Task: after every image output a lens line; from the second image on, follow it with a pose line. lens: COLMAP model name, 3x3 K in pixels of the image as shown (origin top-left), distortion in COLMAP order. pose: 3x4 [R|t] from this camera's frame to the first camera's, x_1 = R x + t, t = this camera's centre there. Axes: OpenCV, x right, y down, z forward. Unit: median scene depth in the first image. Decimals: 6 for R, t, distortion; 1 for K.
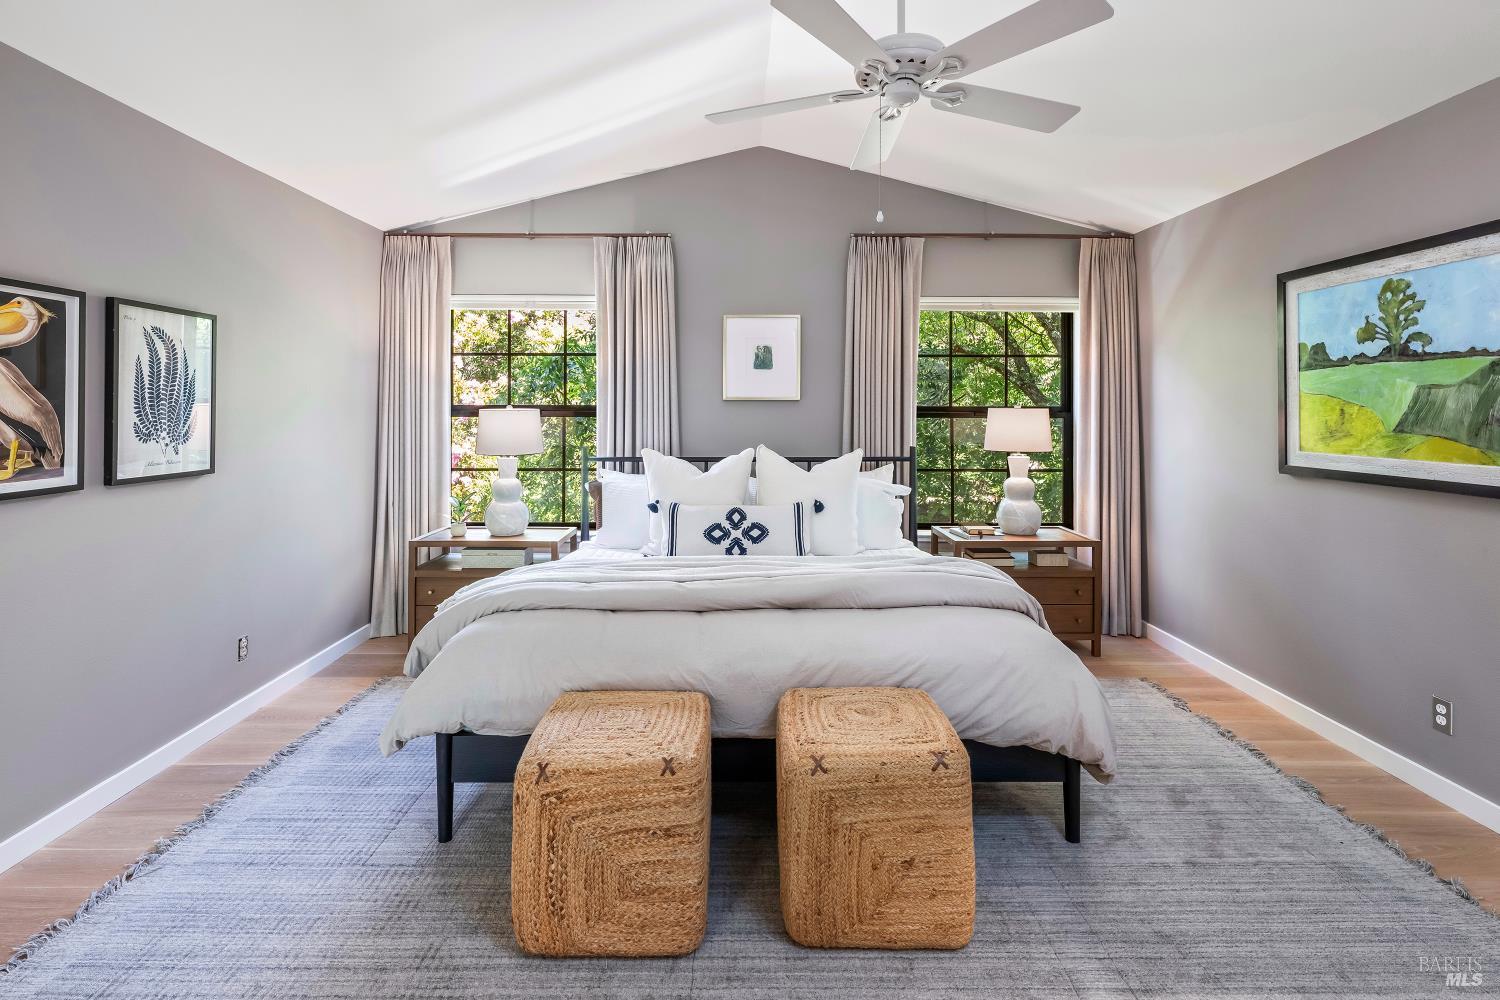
lens RADIAL K [[731.2, 0, 739.4], [0, 731.2, 415.9], [0, 0, 1]] dist [0.003888, -0.004194]
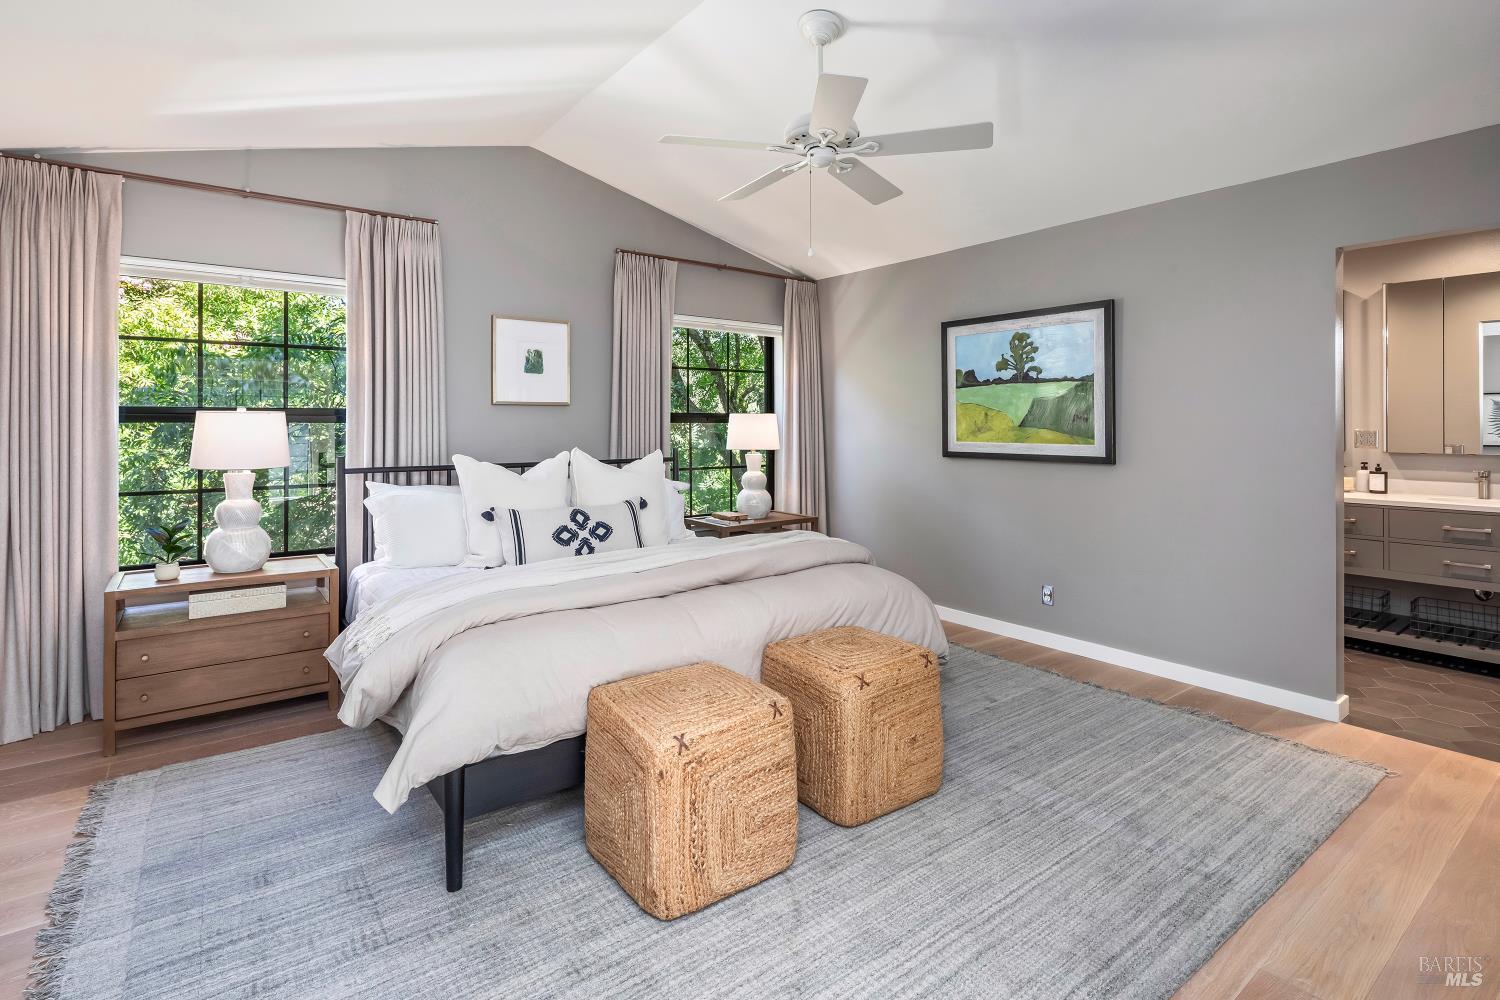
lens RADIAL K [[731.2, 0, 753.4], [0, 731.2, 428.2], [0, 0, 1]] dist [0.003888, -0.004194]
pose [[0.800356, -0.005760, 0.599497, -0.422858], [0.007788, 0.999969, -0.000789, 0.016776], [-0.599474, 0.005300, 0.800377, 0.045616]]
